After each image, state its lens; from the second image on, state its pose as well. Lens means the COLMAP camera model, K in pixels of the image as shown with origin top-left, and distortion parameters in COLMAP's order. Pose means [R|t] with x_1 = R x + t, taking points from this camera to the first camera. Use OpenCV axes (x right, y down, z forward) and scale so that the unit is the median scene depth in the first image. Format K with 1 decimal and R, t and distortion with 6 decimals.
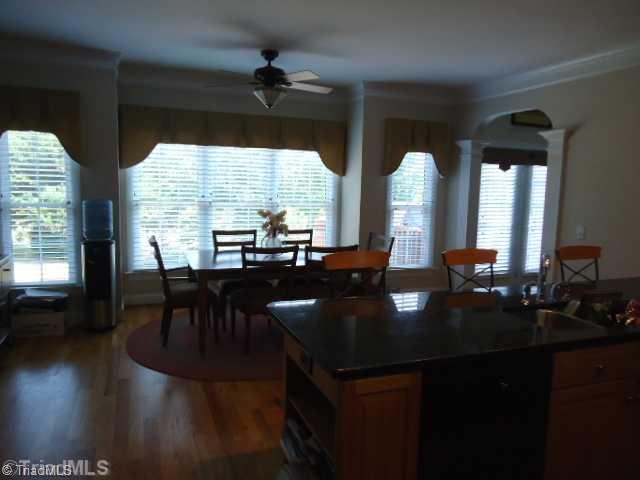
lens RADIAL K [[459.9, 0, 320.0], [0, 459.9, 240.0], [0, 0, 1]] dist [-0.007302, -0.000509]
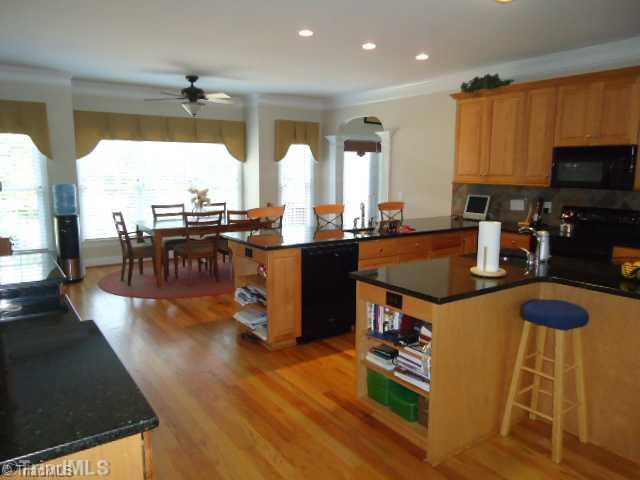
lens RADIAL K [[459.9, 0, 320.0], [0, 459.9, 240.0], [0, 0, 1]] dist [-0.007302, -0.000509]
pose [[0.970933, -0.055836, 0.232747, -0.077083], [0.046974, 0.997951, 0.043451, 0.047896], [-0.234696, -0.031255, 0.971566, -0.444784]]
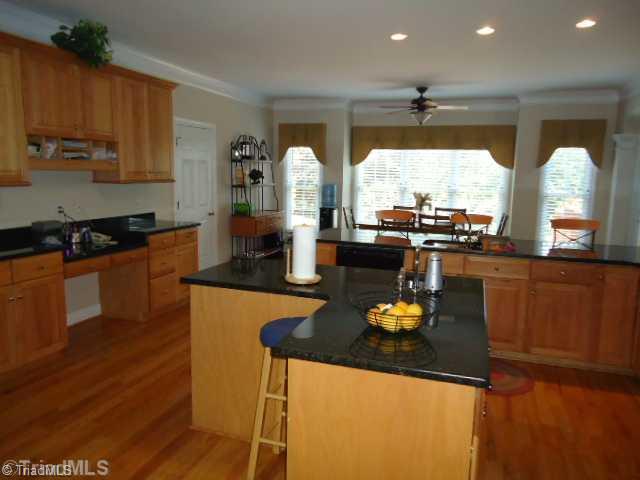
lens RADIAL K [[459.9, 0, 320.0], [0, 459.9, 240.0], [0, 0, 1]] dist [-0.007302, -0.000509]
pose [[0.757257, 0.087343, -0.647250, 0.603630], [-0.082351, 0.995877, 0.038041, 0.057434], [0.647905, 0.024495, 0.761328, -0.331180]]
